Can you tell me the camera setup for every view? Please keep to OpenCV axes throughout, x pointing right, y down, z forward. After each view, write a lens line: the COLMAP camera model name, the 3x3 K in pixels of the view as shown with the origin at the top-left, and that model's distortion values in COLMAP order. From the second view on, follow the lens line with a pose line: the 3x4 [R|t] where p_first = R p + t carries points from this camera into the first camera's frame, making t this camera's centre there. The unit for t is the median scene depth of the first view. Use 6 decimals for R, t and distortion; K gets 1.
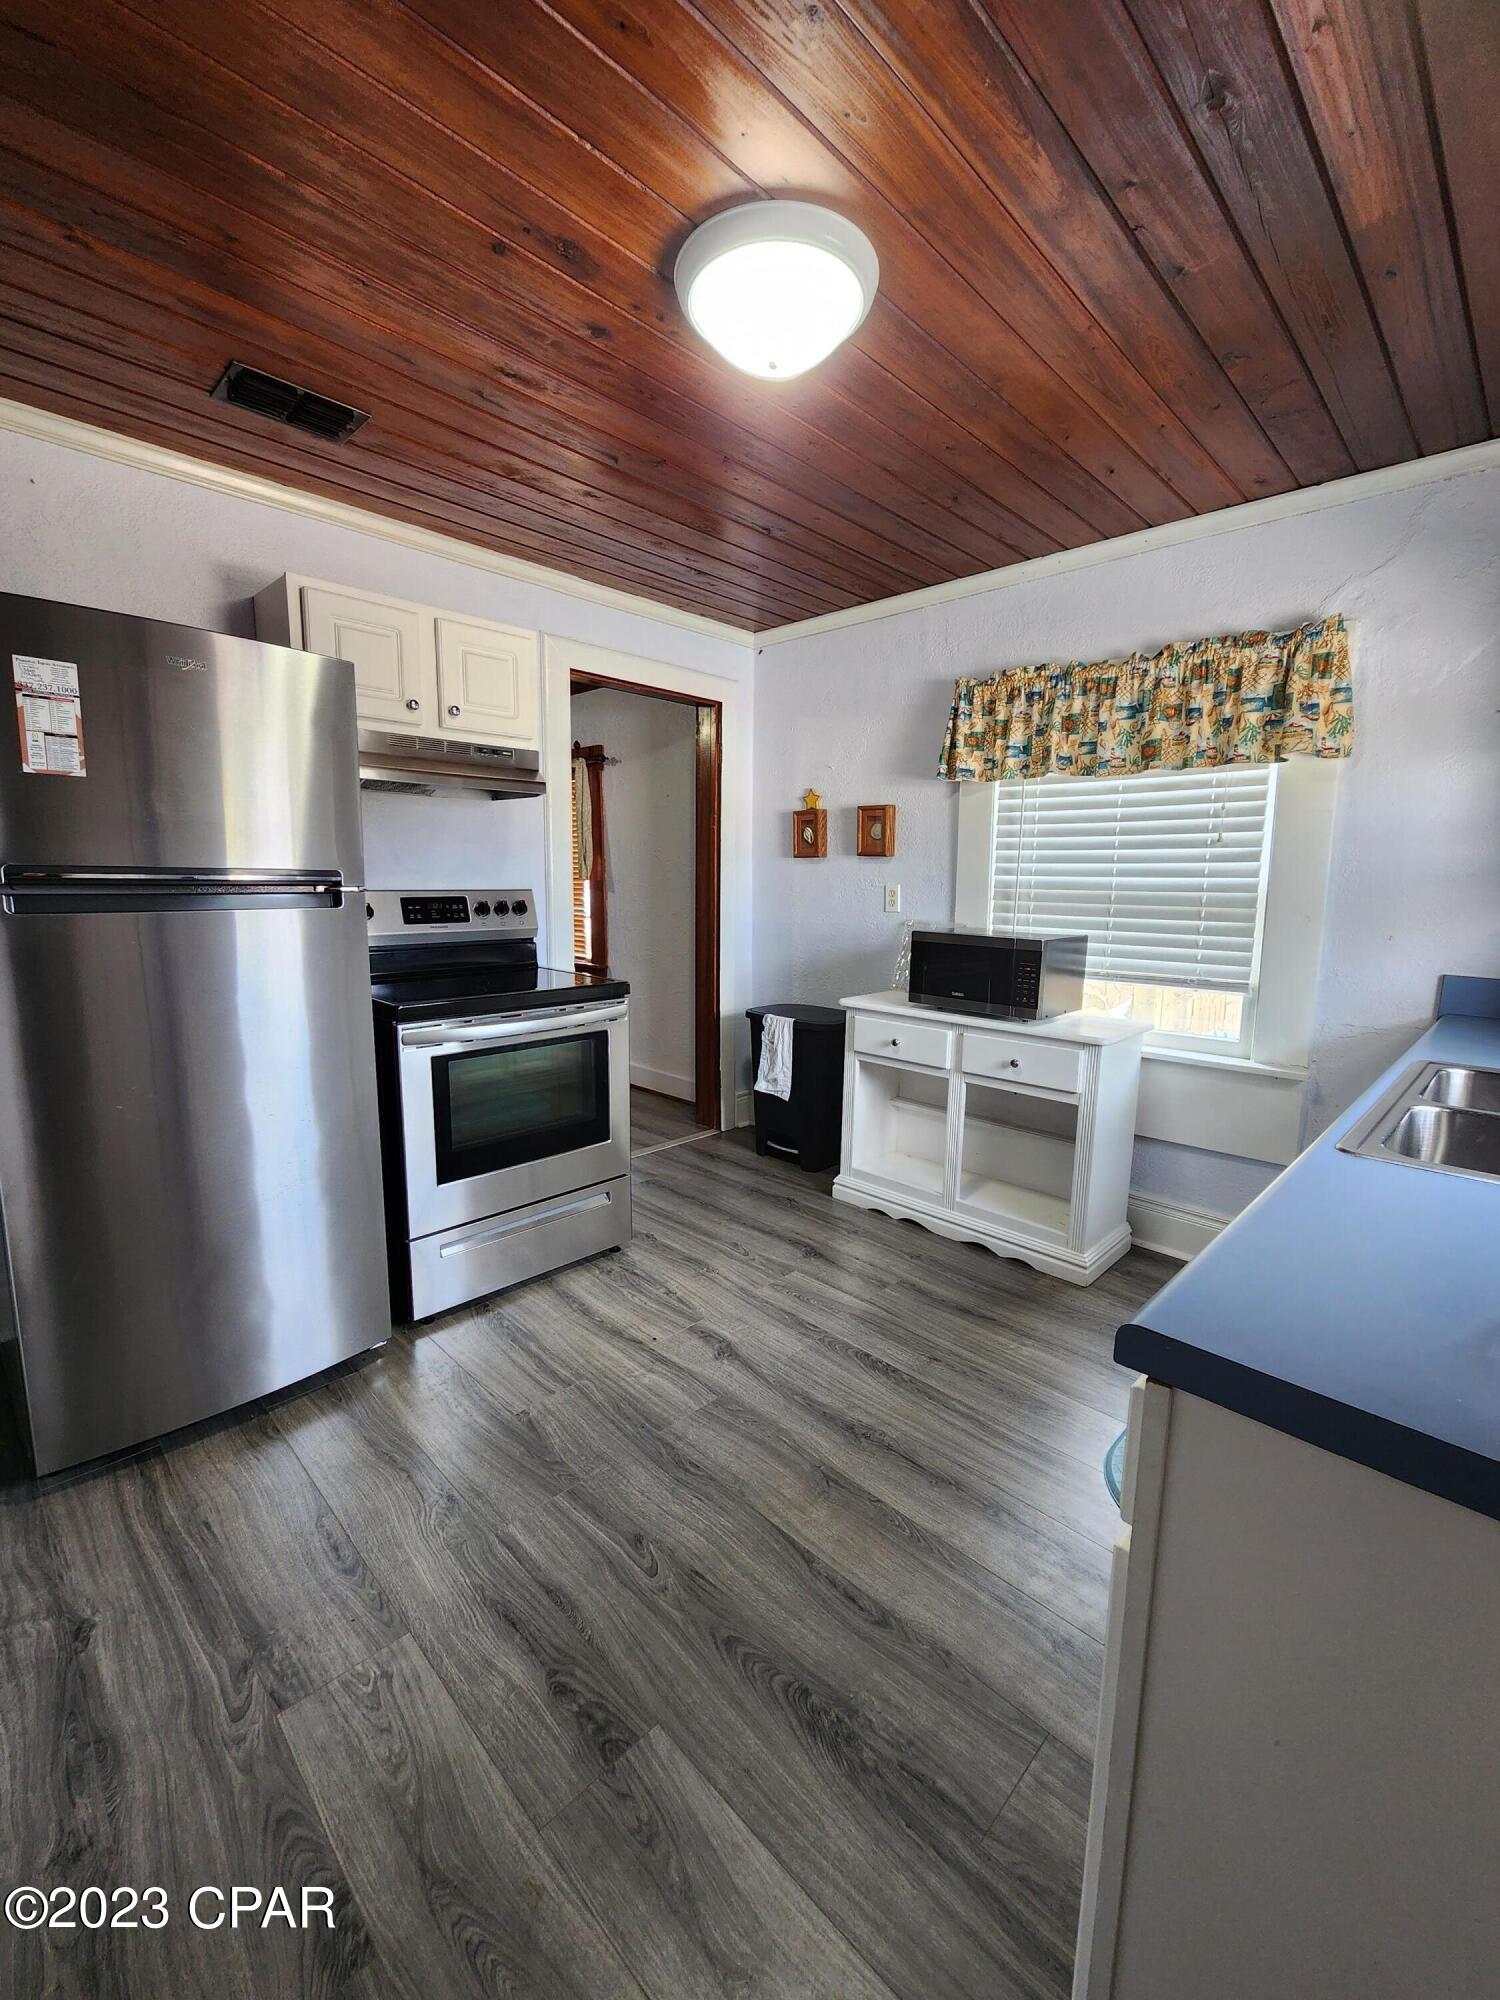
lens RADIAL K [[820.2, 0, 746.7], [0, 820.2, 999.6], [0, 0, 1]] dist [-0.000123, 0.000011]
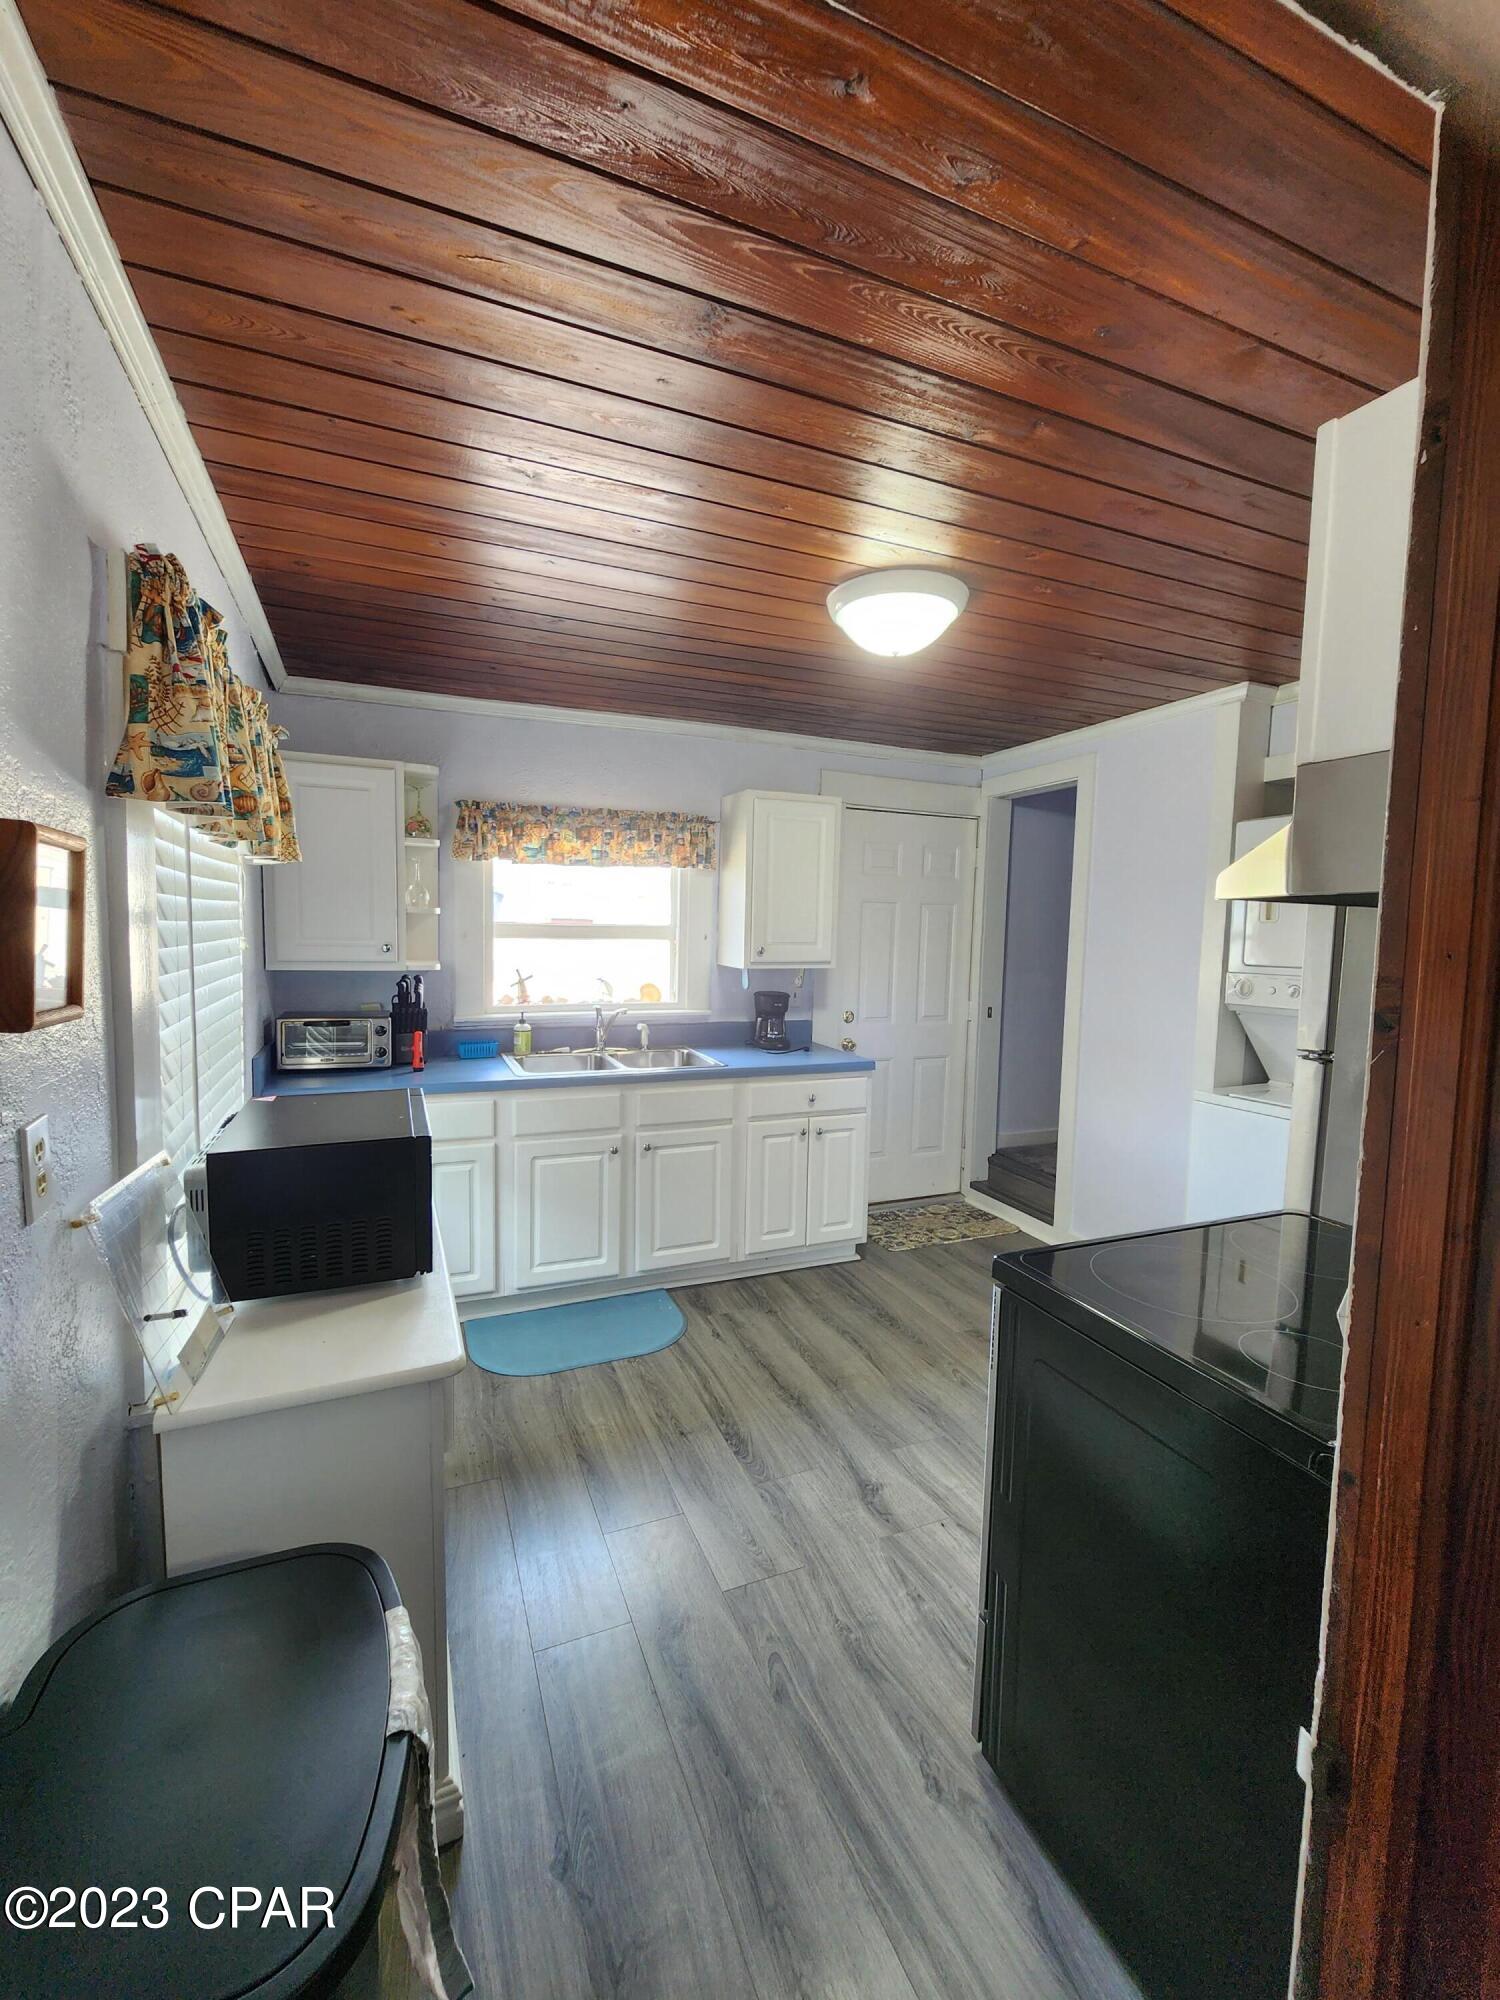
lens RADIAL K [[820.2, 0, 750.5], [0, 820.2, 998.8], [0, 0, 1]] dist [-0.000123, 0.000011]
pose [[-0.925045, -0.059331, 0.375196, -0.225631], [0.026599, 0.975185, 0.219788, -0.354257], [-0.378925, 0.213293, -0.900512, 1.809849]]
